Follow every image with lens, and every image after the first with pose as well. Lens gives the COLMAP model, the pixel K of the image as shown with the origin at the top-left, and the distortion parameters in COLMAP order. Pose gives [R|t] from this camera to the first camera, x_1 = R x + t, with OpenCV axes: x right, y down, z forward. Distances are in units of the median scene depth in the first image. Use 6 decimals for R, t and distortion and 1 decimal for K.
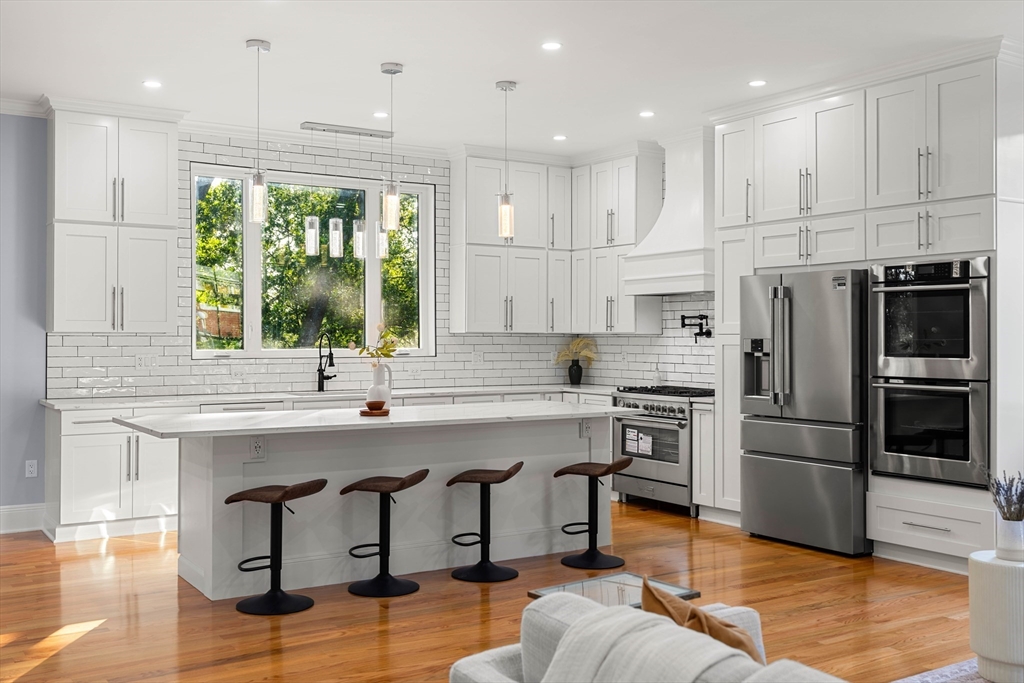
lens RADIAL K [[1021.1, 0, 515.3], [0, 1021.1, 332.6], [0, 0, 1]] dist [0.016151, 0.000000]
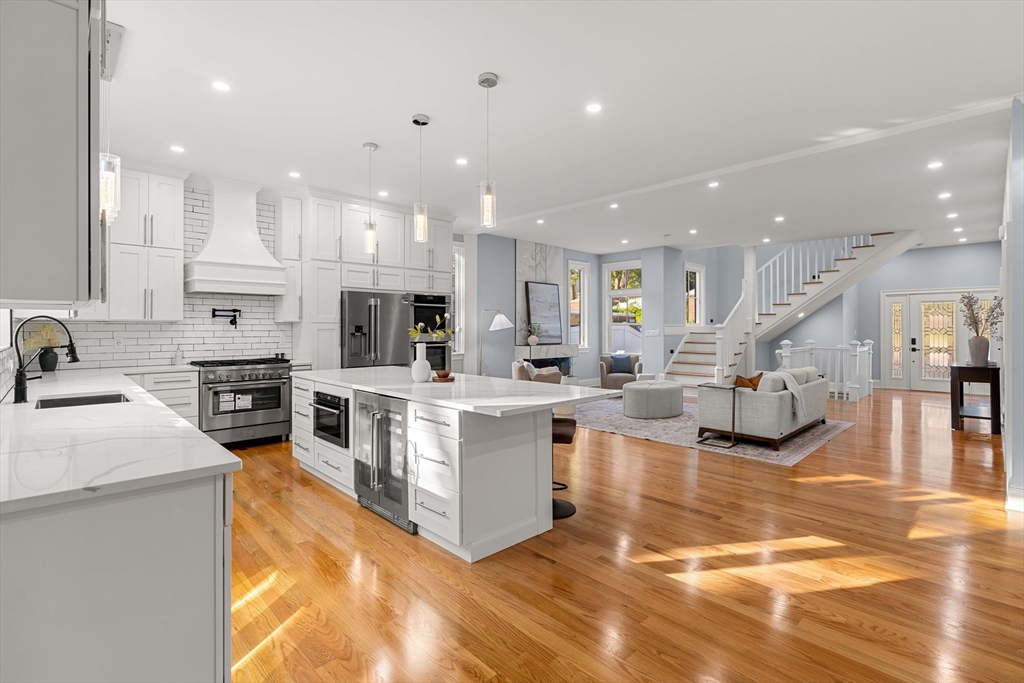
lens RADIAL K [[470.5, 0, 514.4], [0, 470.5, 327.5], [0, 0, 1]] dist [-0.006800, 0.002321]
pose [[-0.193011, 0.000589, 0.981196, -0.629595], [-0.003644, 0.999992, -0.001317, 0.009283], [-0.981190, -0.003830, -0.193007, 0.849365]]
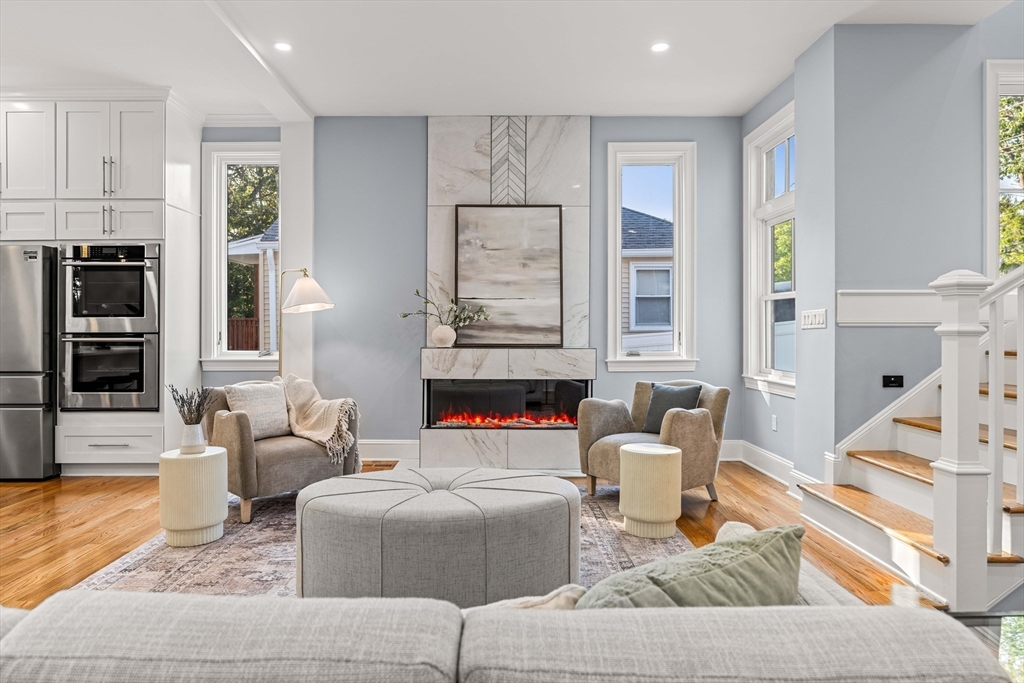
lens RADIAL K [[606.4, 0, 481.6], [0, 606.4, 329.9], [0, 0, 1]] dist [0.000131, 0.000592]
pose [[0.558375, 0.002974, 0.829583, 0.017715], [-0.001191, 0.999995, -0.002783, 0.035392], [-0.829588, 0.000566, 0.558376, 0.138348]]
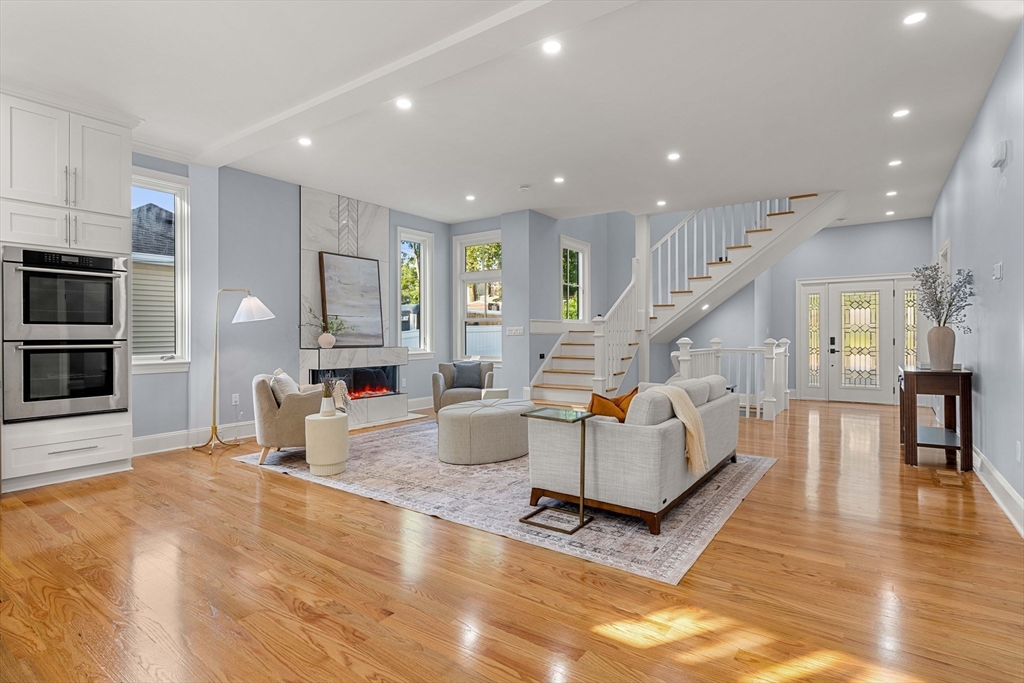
lens RADIAL K [[509.0, 0, 510.7], [0, 509.0, 340.0], [0, 0, 1]] dist [-0.006291, -0.000328]
pose [[-0.361891, -0.007962, 0.932186, -0.354120], [-0.000554, 0.999965, 0.008326, 0.032065], [-0.932220, 0.002497, -0.361883, 0.584950]]
